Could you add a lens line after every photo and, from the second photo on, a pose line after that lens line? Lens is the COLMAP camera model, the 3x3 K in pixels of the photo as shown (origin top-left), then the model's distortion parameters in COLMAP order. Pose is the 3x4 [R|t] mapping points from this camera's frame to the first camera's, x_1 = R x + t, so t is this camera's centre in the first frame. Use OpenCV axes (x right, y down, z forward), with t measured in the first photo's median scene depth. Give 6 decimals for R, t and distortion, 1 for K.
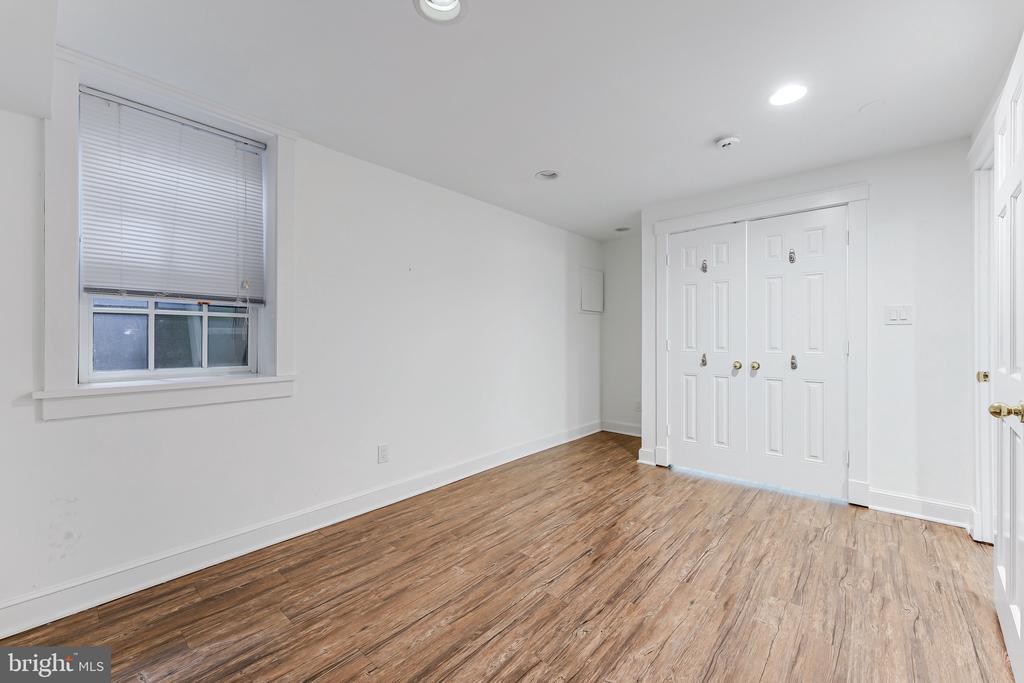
lens RADIAL K [[414.9, 0, 515.7], [0, 414.9, 337.1], [0, 0, 1]] dist [0.000512, 0.000541]
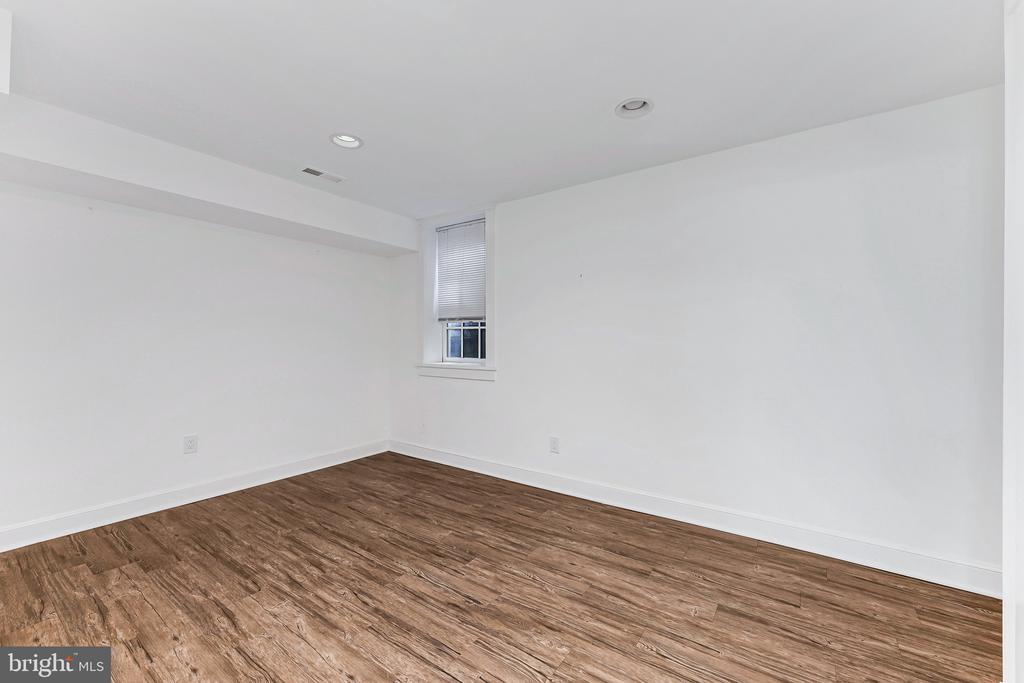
lens RADIAL K [[414.9, 0, 515.6], [0, 414.9, 343.2], [0, 0, 1]] dist [0.000512, 0.000541]
pose [[0.093376, 0.008491, -0.995595, 0.991781], [0.001124, 0.999962, 0.008633, -0.006110], [0.995630, -0.001925, 0.093363, 0.991257]]
